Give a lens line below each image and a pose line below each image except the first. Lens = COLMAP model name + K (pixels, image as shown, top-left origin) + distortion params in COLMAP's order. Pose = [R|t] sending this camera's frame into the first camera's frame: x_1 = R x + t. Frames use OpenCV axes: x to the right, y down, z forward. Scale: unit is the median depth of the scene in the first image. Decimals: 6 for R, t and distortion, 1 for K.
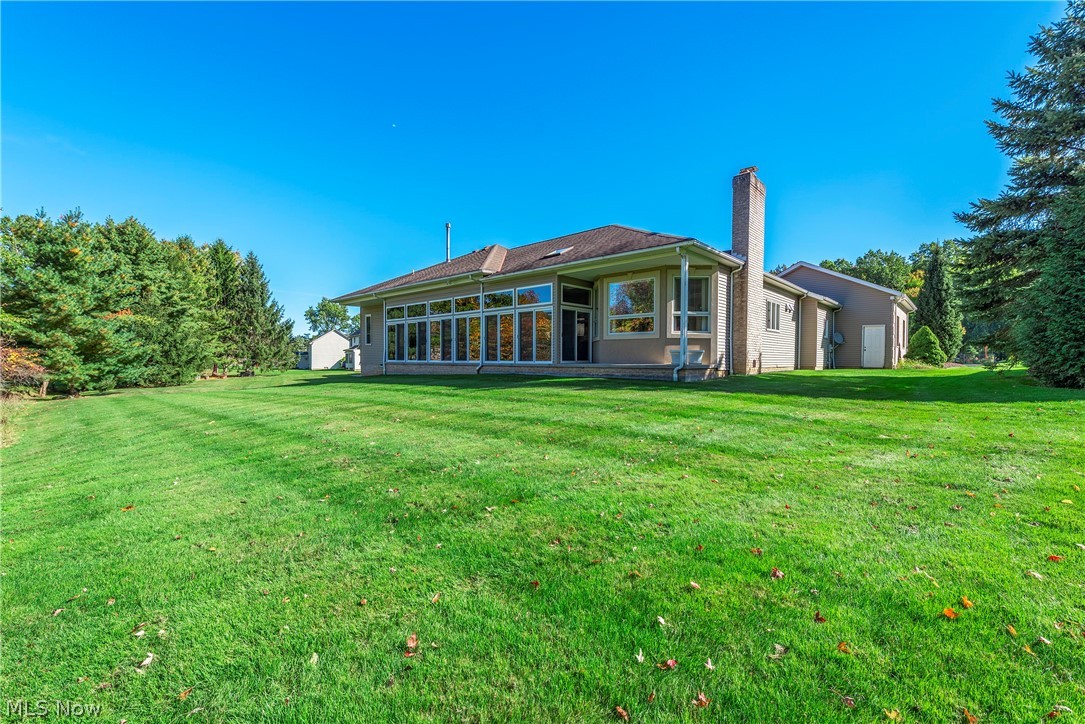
lens RADIAL K [[446.2, 0, 545.0], [0, 446.2, 362.7], [0, 0, 1]] dist [0.003947, -0.000331]
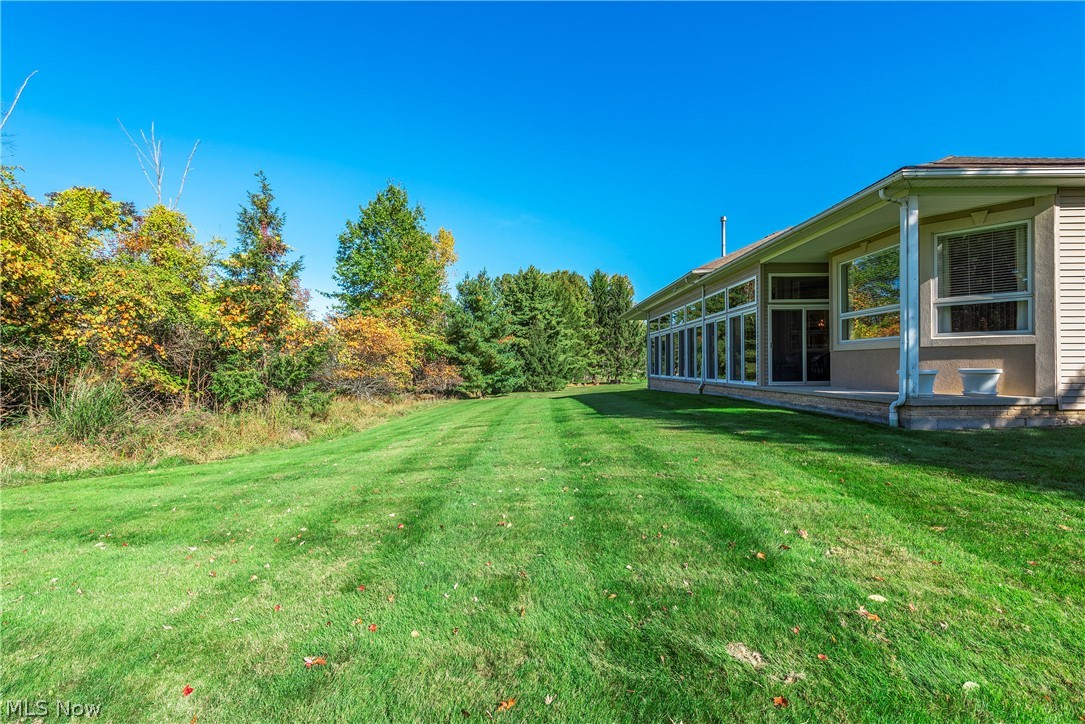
lens RADIAL K [[459.8, 0, 539.0], [0, 459.8, 364.2], [0, 0, 1]] dist [-0.001934, -0.000279]
pose [[0.676953, -0.011007, -0.735944, 0.305876], [0.002097, 0.999913, -0.013026, -0.021998], [0.736023, 0.007274, 0.676917, 0.206381]]
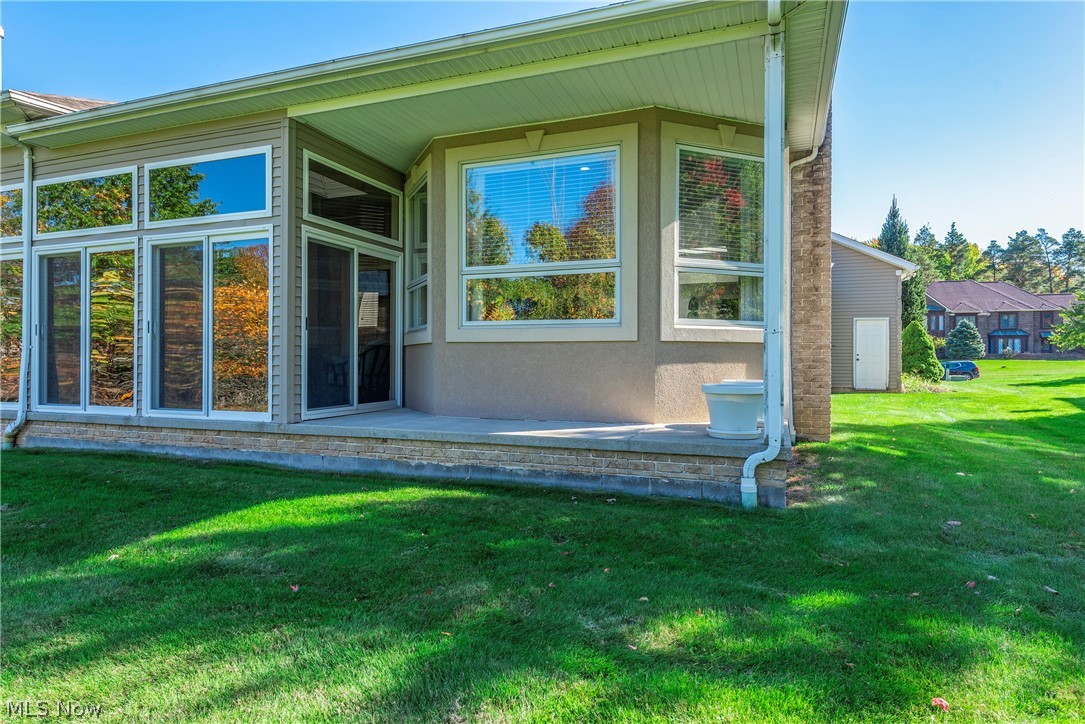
lens RADIAL K [[632.5, 0, 540.0], [0, 632.5, 353.0], [0, 0, 1]] dist [0.019818, -0.000923]
pose [[0.932160, 0.002809, 0.362036, 0.027901], [0.004423, 0.999807, -0.019147, -0.031630], [-0.362020, 0.019449, 0.931967, 0.507639]]
